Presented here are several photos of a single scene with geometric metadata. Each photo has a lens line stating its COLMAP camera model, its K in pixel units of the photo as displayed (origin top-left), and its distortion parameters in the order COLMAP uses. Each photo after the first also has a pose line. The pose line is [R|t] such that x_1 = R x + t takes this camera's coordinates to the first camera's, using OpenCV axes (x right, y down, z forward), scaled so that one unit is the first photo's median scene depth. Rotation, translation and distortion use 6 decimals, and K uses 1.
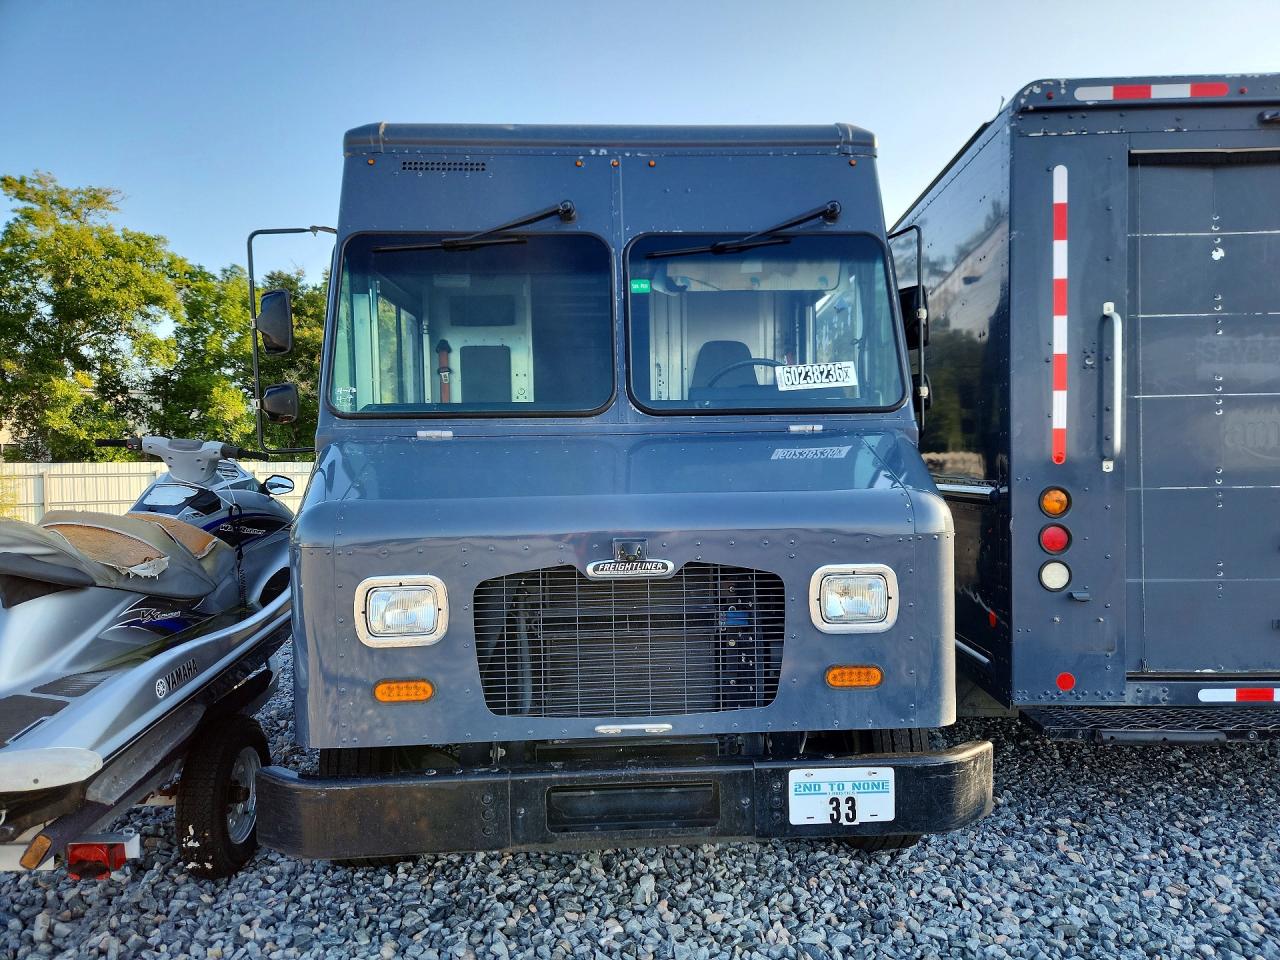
lens RADIAL K [[849.7, 0, 639.8], [0, 849.7, 450.1], [0, 0, 1]] dist [0.089286, -0.088828]
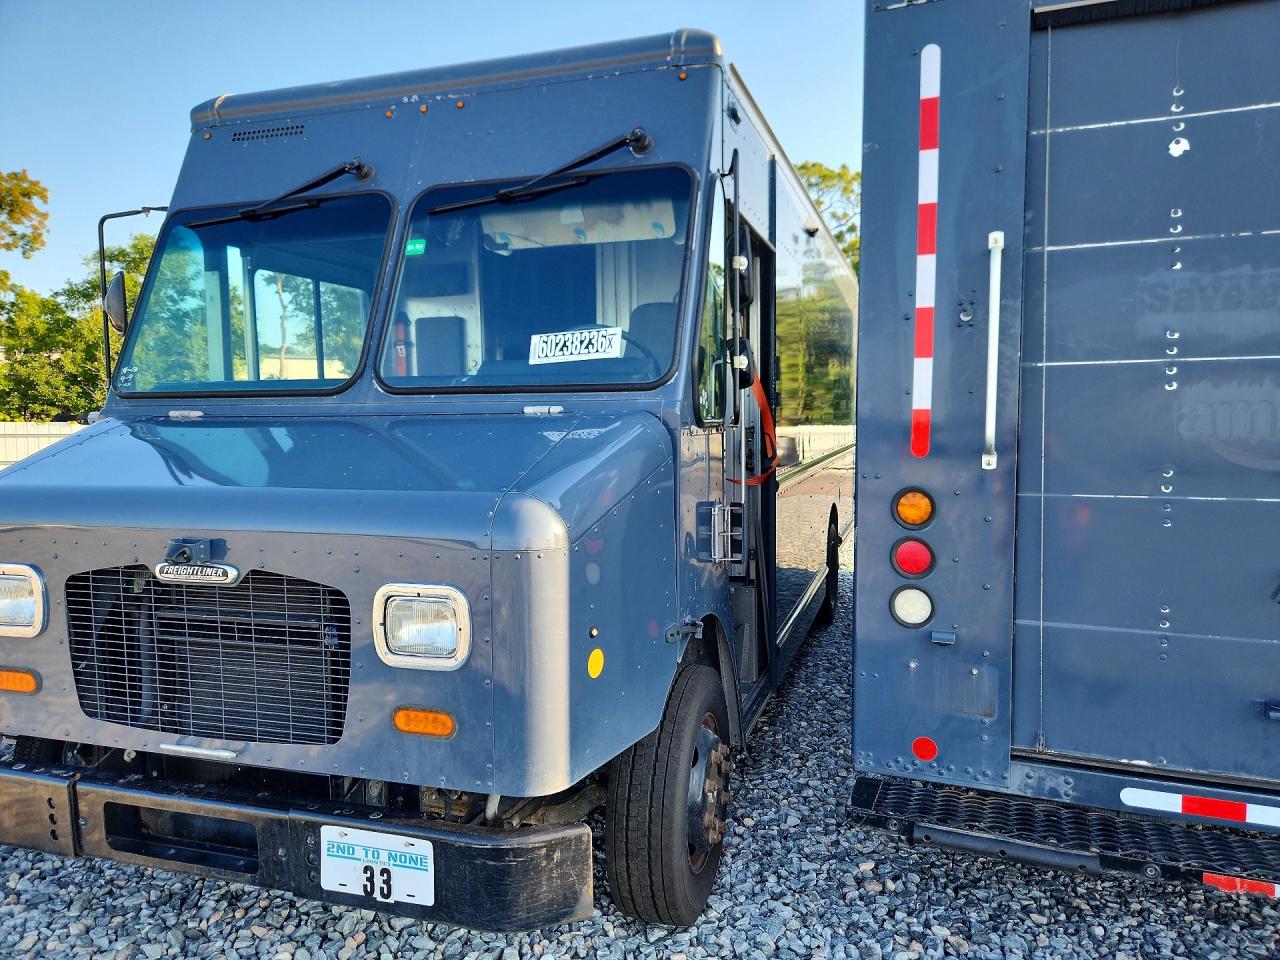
lens RADIAL K [[859.0, 0, 634.3], [0, 859.0, 449.2], [0, 0, 1]] dist [0.056342, -0.050053]
pose [[0.939381, 0.018842, -0.342358, 0.510368], [-0.005503, 0.999189, 0.039892, -0.019315], [0.342832, -0.035590, 0.938722, 0.223307]]
